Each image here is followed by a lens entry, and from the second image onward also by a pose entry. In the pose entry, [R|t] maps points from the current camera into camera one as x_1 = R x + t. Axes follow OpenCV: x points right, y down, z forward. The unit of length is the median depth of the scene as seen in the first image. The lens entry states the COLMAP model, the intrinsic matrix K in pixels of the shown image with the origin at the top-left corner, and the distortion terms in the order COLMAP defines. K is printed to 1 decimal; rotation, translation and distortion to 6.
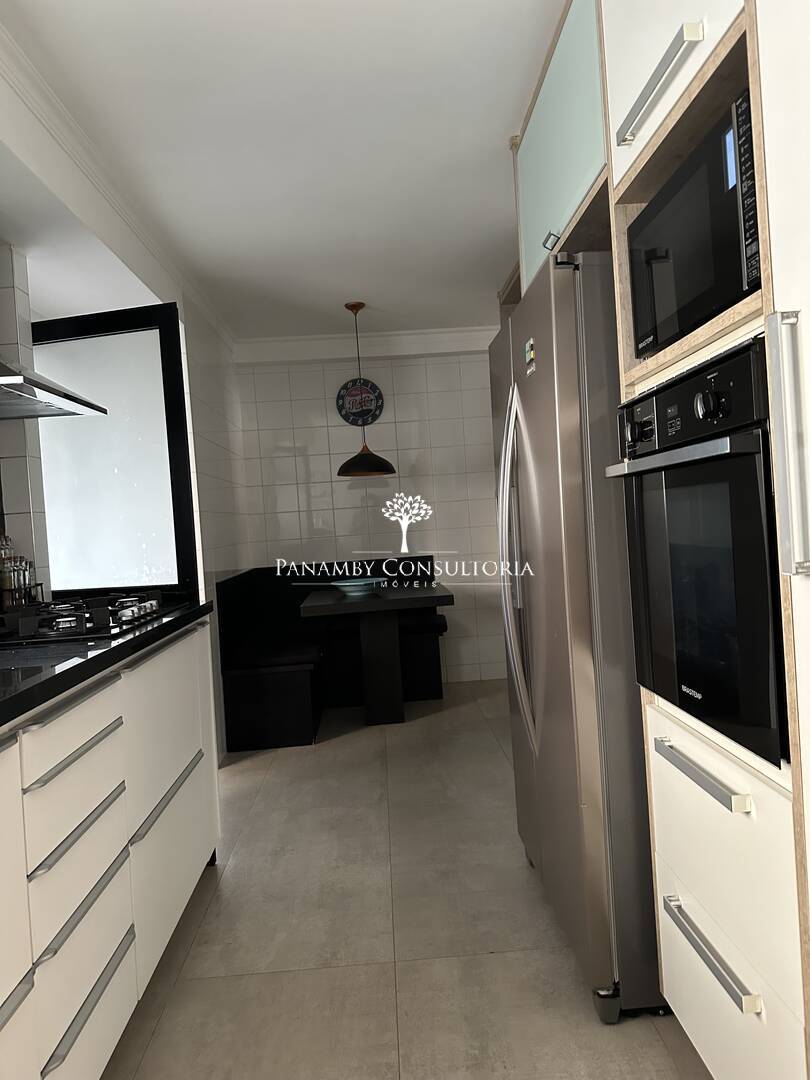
lens RADIAL K [[763.1, 0, 405.3], [0, 763.1, 537.7], [0, 0, 1]] dist [0.032389, -0.032192]
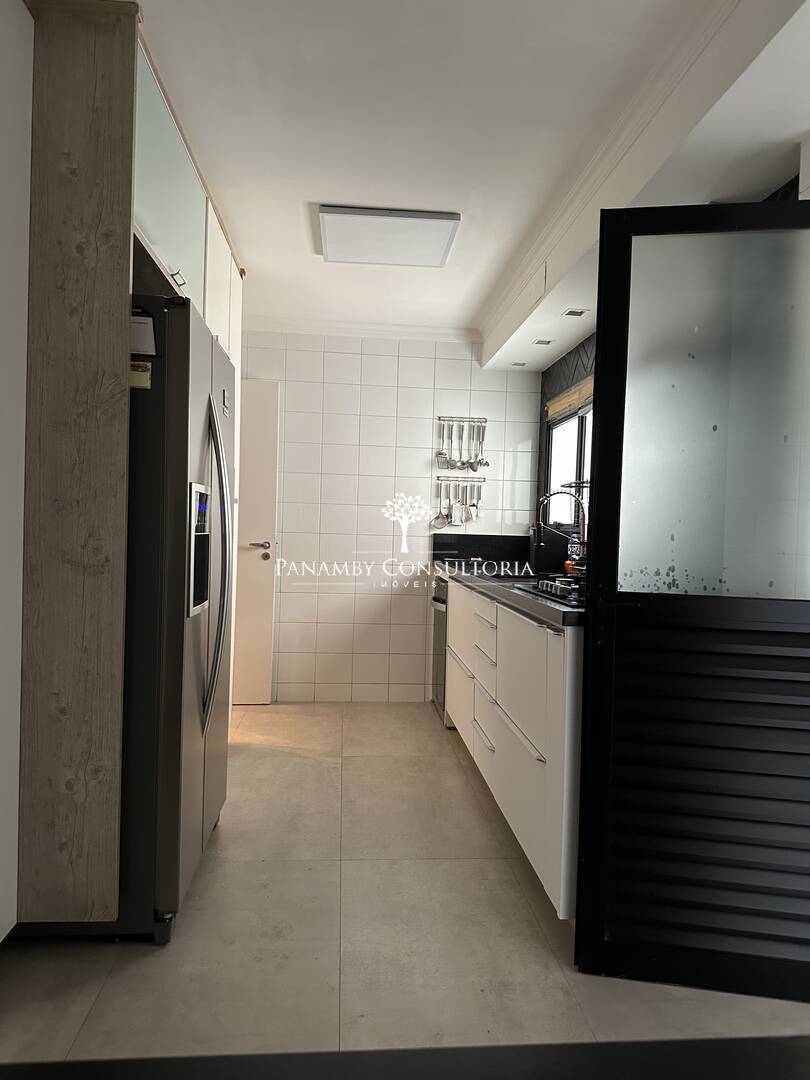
lens RADIAL K [[763.1, 0, 407.5], [0, 763.1, 535.9], [0, 0, 1]] dist [0.032389, -0.032192]
pose [[-0.998205, 0.036837, -0.047213, -0.082000], [0.034863, 0.998510, 0.041974, -0.038344], [0.048688, 0.040253, -0.998003, 2.195546]]
